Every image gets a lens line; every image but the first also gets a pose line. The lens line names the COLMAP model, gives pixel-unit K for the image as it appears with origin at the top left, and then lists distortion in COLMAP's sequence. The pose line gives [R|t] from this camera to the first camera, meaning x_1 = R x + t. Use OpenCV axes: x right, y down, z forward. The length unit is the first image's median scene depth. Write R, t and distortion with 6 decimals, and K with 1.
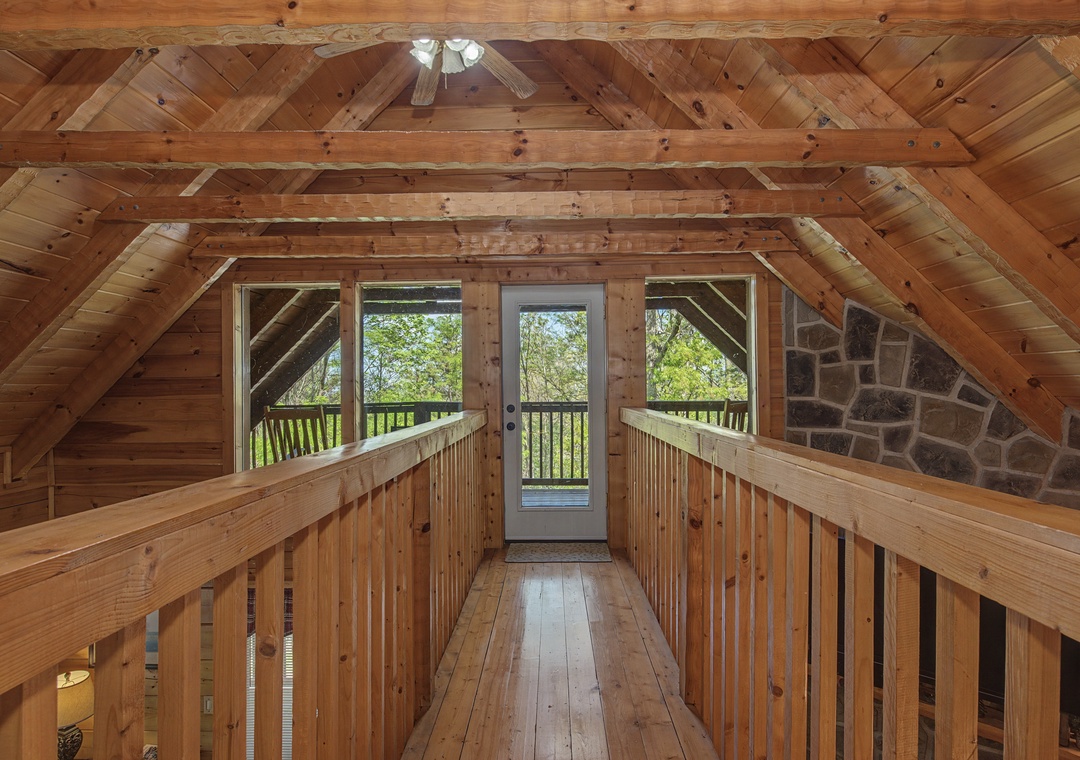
lens RADIAL K [[455.9, 0, 544.4], [0, 455.9, 382.6], [0, 0, 1]] dist [-0.000119, -0.001741]
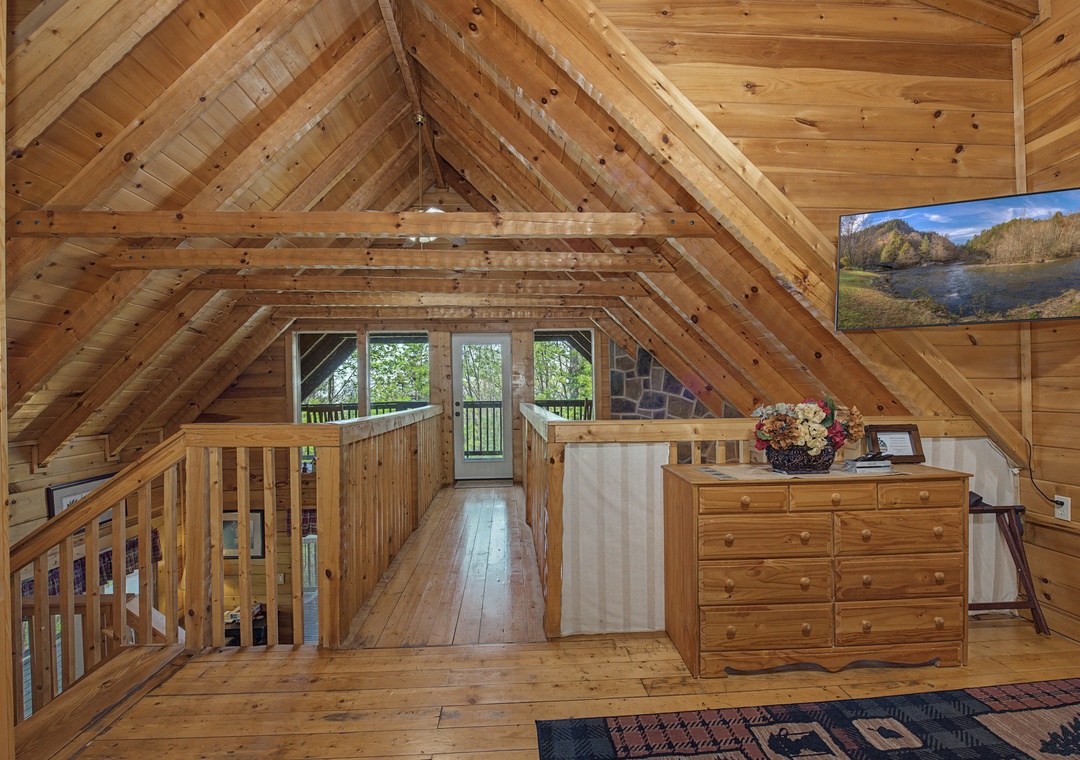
lens RADIAL K [[455.9, 0, 535.6], [0, 455.9, 390.4], [0, 0, 1]] dist [-0.000119, -0.001741]
pose [[0.998048, -0.004587, 0.062276, 0.121769], [0.003987, 0.999944, 0.009767, -0.010932], [-0.062317, -0.009500, 0.998011, -0.797492]]
